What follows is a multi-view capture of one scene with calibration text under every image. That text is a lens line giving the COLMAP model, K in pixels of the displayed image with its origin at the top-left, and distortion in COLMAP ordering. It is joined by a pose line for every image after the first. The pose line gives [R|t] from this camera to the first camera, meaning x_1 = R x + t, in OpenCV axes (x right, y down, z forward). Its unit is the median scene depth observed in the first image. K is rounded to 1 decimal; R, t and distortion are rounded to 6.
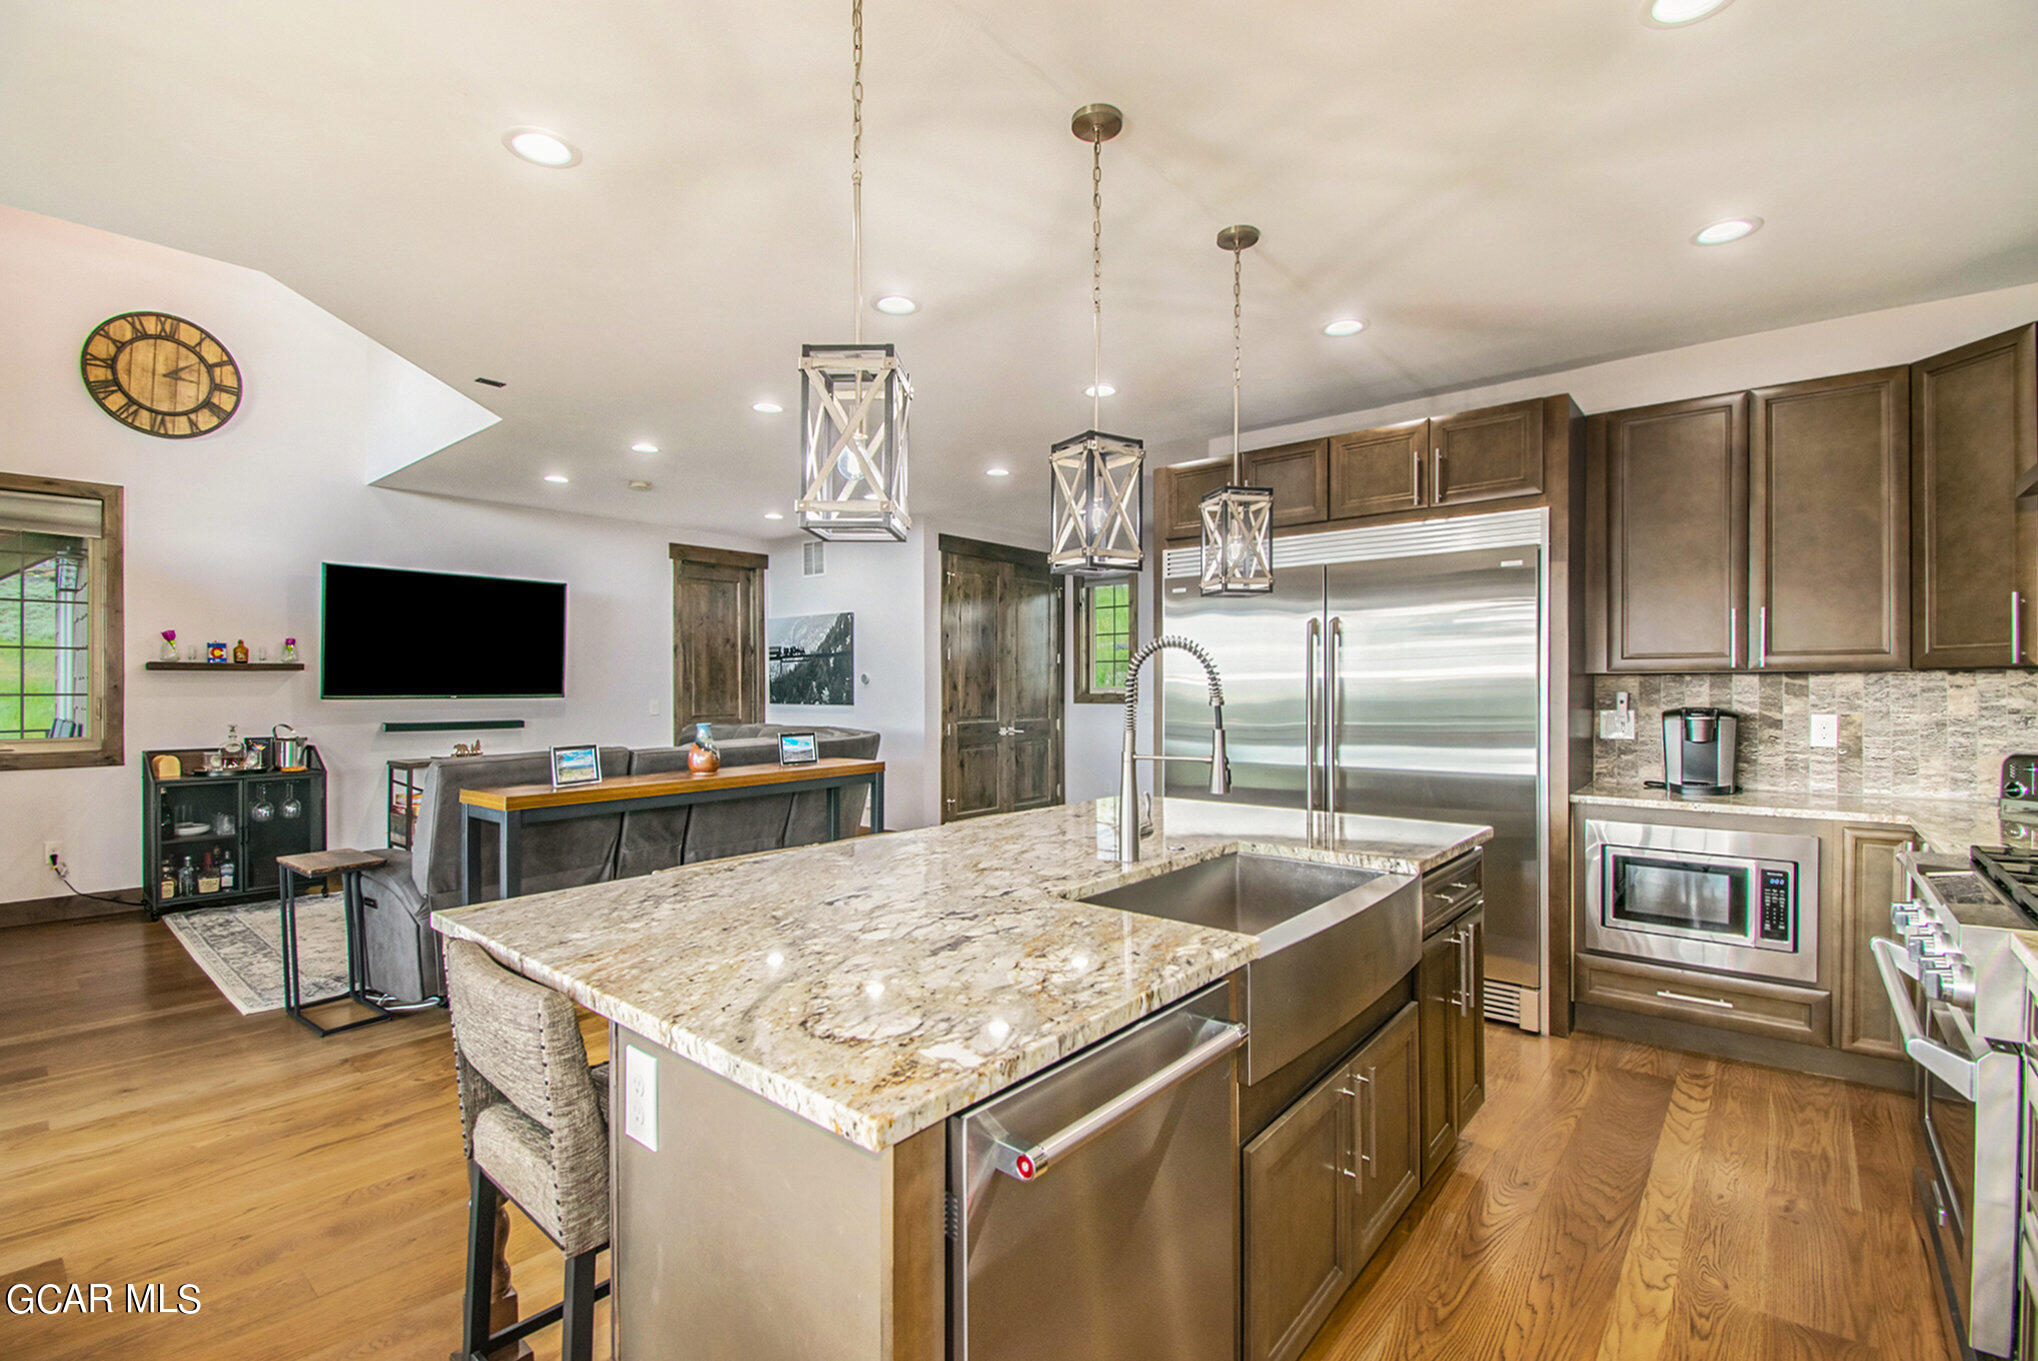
lens RADIAL K [[893.1, 0, 1020.6], [0, 893.1, 678.1], [0, 0, 1]] dist [-0.006515, -0.010191]
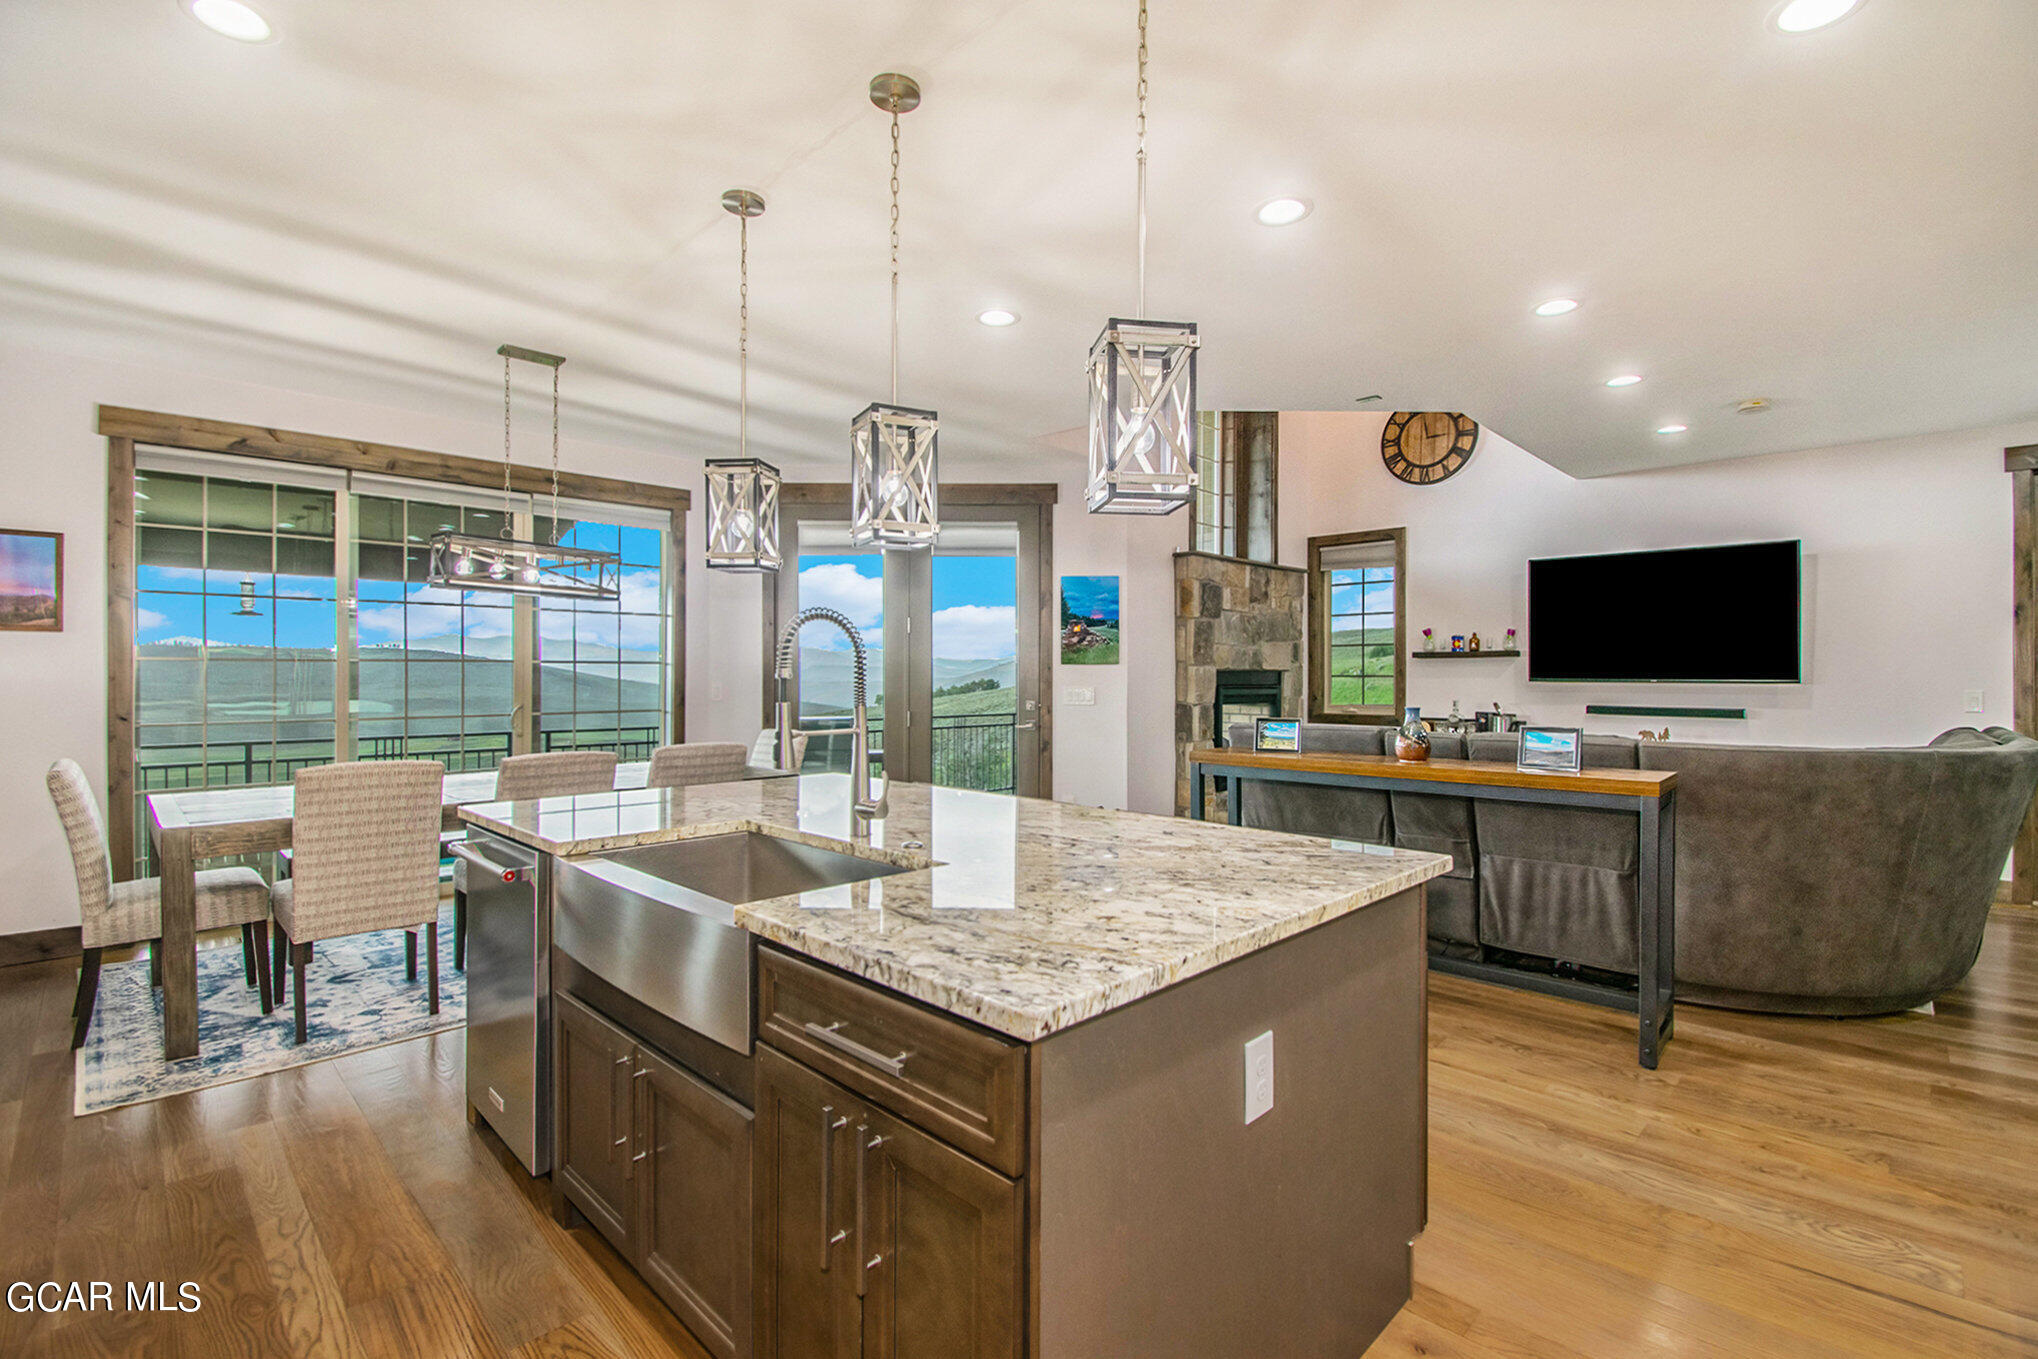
lens RADIAL K [[893.1, 0, 1027.8], [0, 893.1, 678.3], [0, 0, 1]] dist [-0.006515, -0.010191]
pose [[-0.076692, 0.005028, -0.997042, 0.426629], [0.008229, 0.999956, 0.004410, 0.010392], [0.997021, -0.007866, -0.076730, 0.494013]]
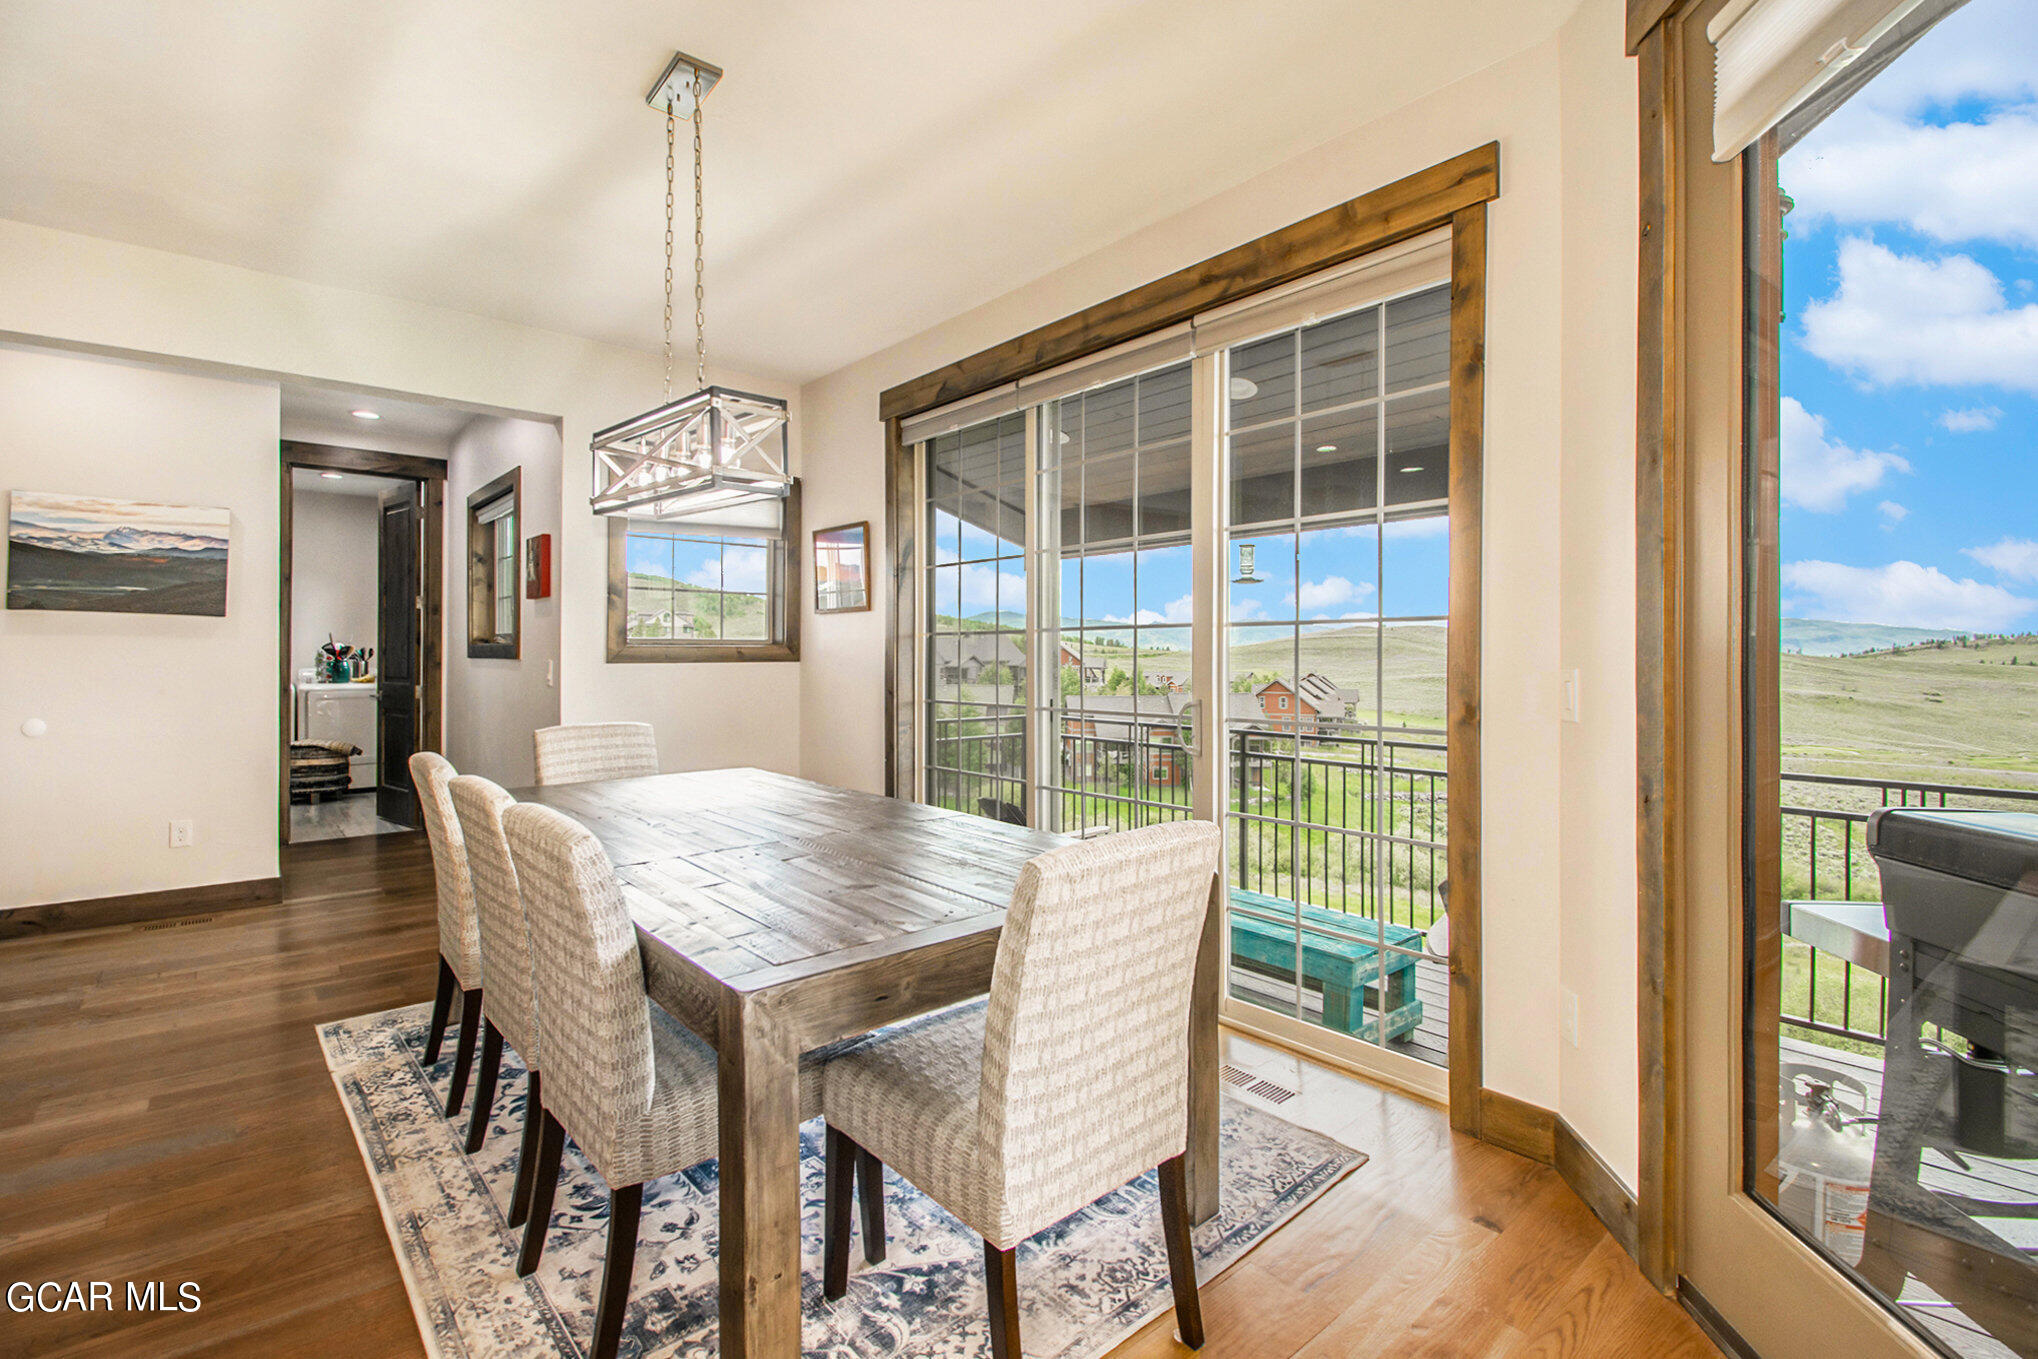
lens RADIAL K [[893.1, 0, 1030.3], [0, 893.1, 673.2], [0, 0, 1]] dist [-0.006515, -0.010191]
pose [[-0.990411, -0.007146, 0.137967, -0.509636], [-0.006176, 0.999953, 0.007453, 0.019163], [-0.138014, 0.006530, -0.990409, 0.425996]]
